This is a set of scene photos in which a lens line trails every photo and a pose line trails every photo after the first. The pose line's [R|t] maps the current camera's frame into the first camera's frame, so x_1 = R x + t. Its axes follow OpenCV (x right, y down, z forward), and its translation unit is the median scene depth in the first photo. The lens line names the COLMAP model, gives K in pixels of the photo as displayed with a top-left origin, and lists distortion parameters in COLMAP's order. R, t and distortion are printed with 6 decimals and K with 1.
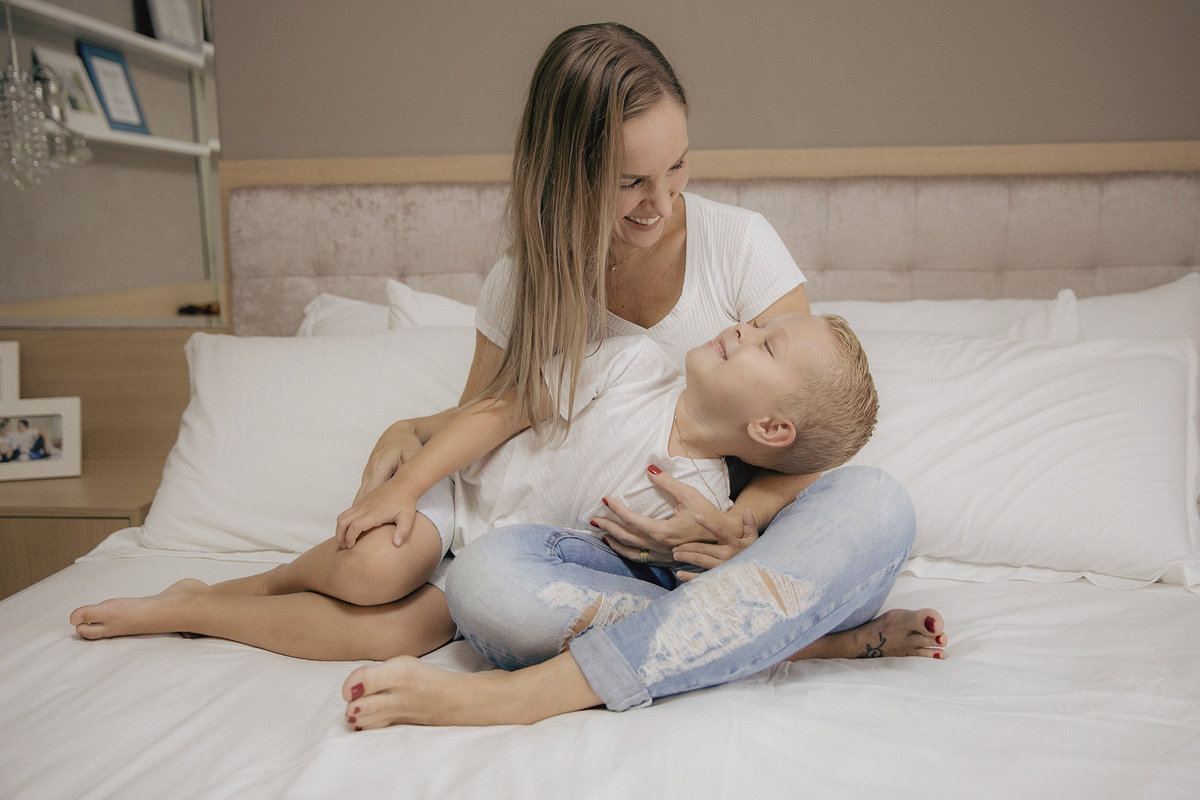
lens RADIAL K [[1123.0, 0, 617.5], [0, 1123.0, 399.7], [0, 0, 1]] dist [-0.044032, 0.101701]
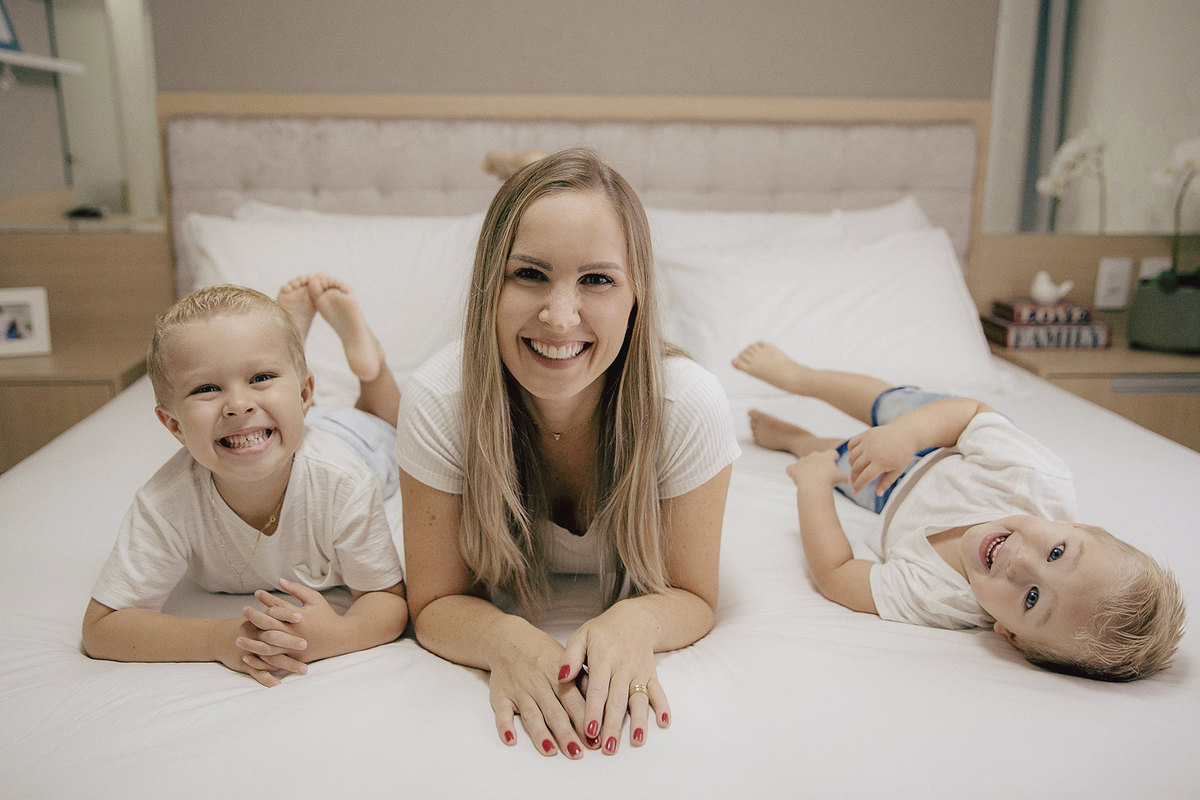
lens RADIAL K [[1084.1, 0, 576.8], [0, 1084.1, 399.0], [0, 0, 1]] dist [-0.009021, 0.003089]
pose [[0.988005, -0.016482, 0.153541, -0.093767], [0.003409, 0.996373, 0.085024, 0.019684], [-0.154386, -0.083481, 0.984478, -0.260455]]
